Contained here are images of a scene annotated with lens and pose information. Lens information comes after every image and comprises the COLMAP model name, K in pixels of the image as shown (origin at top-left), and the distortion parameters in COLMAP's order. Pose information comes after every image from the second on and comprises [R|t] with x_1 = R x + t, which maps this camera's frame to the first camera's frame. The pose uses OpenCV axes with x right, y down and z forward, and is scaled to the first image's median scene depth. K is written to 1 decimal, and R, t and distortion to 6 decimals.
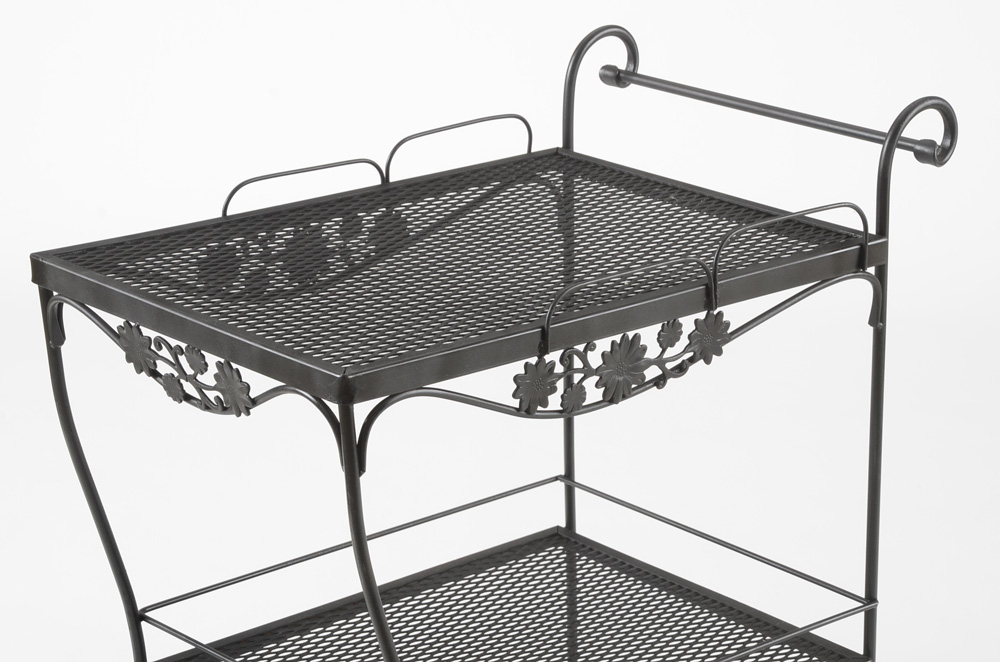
lens RADIAL K [[2683.9, 0, 500.0], [0, 2683.9, 331.0], [0, 0, 1]] dist [0.692806, 0.977086]
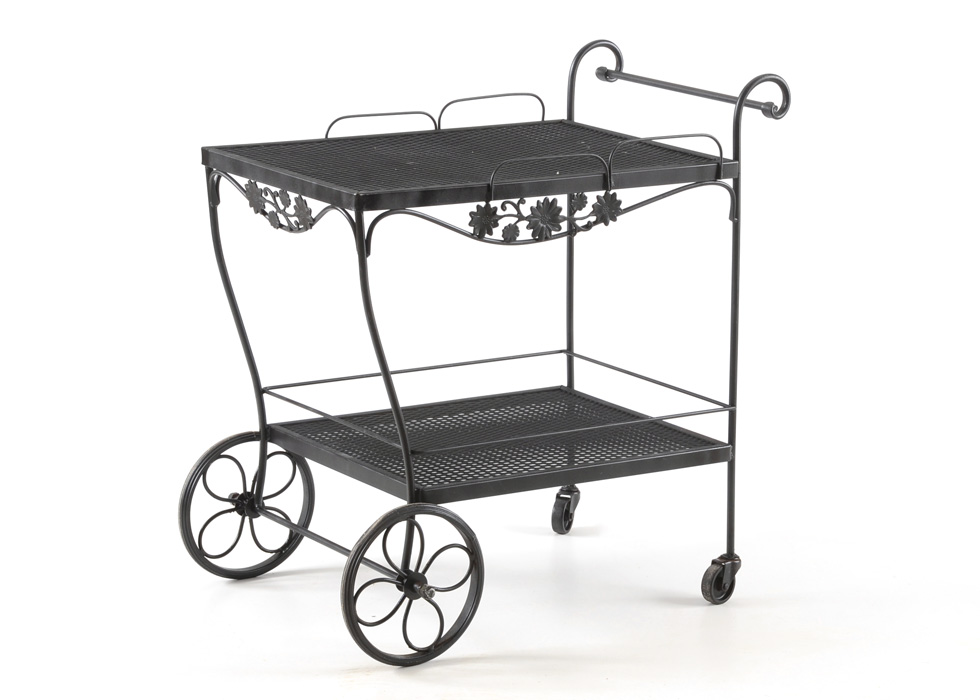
lens RADIAL K [[3268.9, 0, 490.0], [0, 3268.9, 350.0], [0, 0, 1]] dist [0.532383, 0.014409]
pose [[0.988414, 0.038960, -0.146697, 0.299014], [-0.052709, 0.994452, -0.091032, 0.268111], [0.142337, 0.097710, 0.984984, -0.922184]]
